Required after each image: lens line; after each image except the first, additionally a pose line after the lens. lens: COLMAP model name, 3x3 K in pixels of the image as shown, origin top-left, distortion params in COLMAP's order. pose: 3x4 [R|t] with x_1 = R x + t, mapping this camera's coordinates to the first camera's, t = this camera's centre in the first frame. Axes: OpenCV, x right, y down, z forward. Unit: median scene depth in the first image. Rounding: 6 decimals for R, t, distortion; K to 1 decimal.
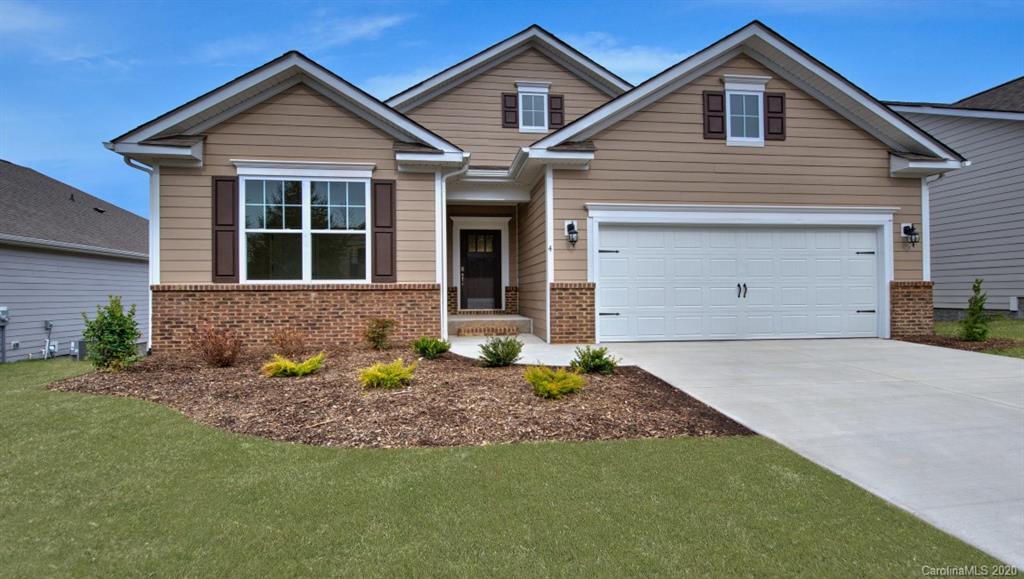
lens RADIAL K [[503.7, 0, 520.3], [0, 503.7, 294.7], [0, 0, 1]] dist [-0.000154, -0.000199]
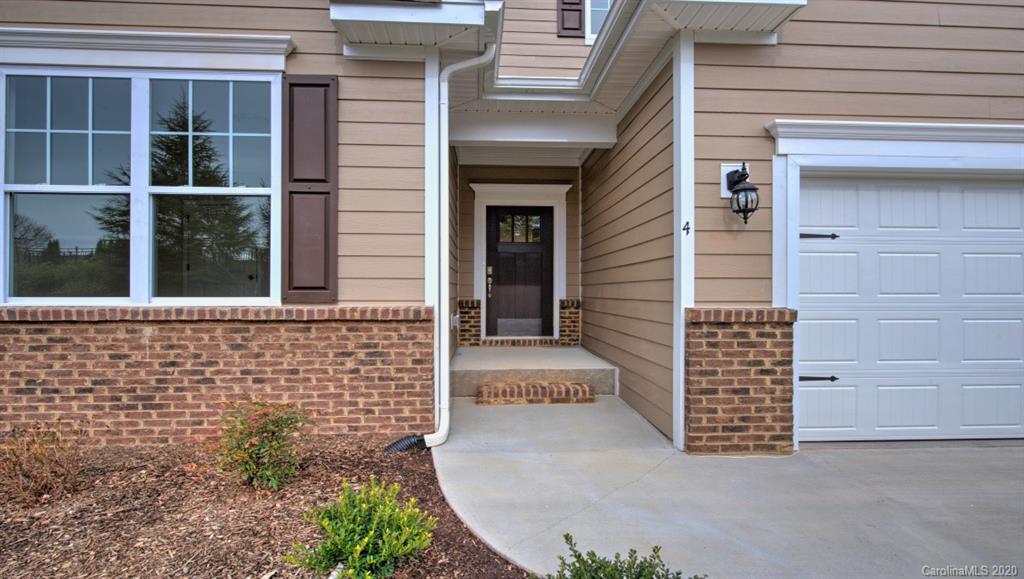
lens RADIAL K [[503.7, 0, 508.3], [0, 503.7, 291.8], [0, 0, 1]] dist [-0.000154, -0.000199]
pose [[0.995781, 0.009468, -0.091268, -0.052024], [-0.009466, 0.999955, 0.000460, -0.036467], [0.091268, 0.000406, 0.995826, 0.562728]]
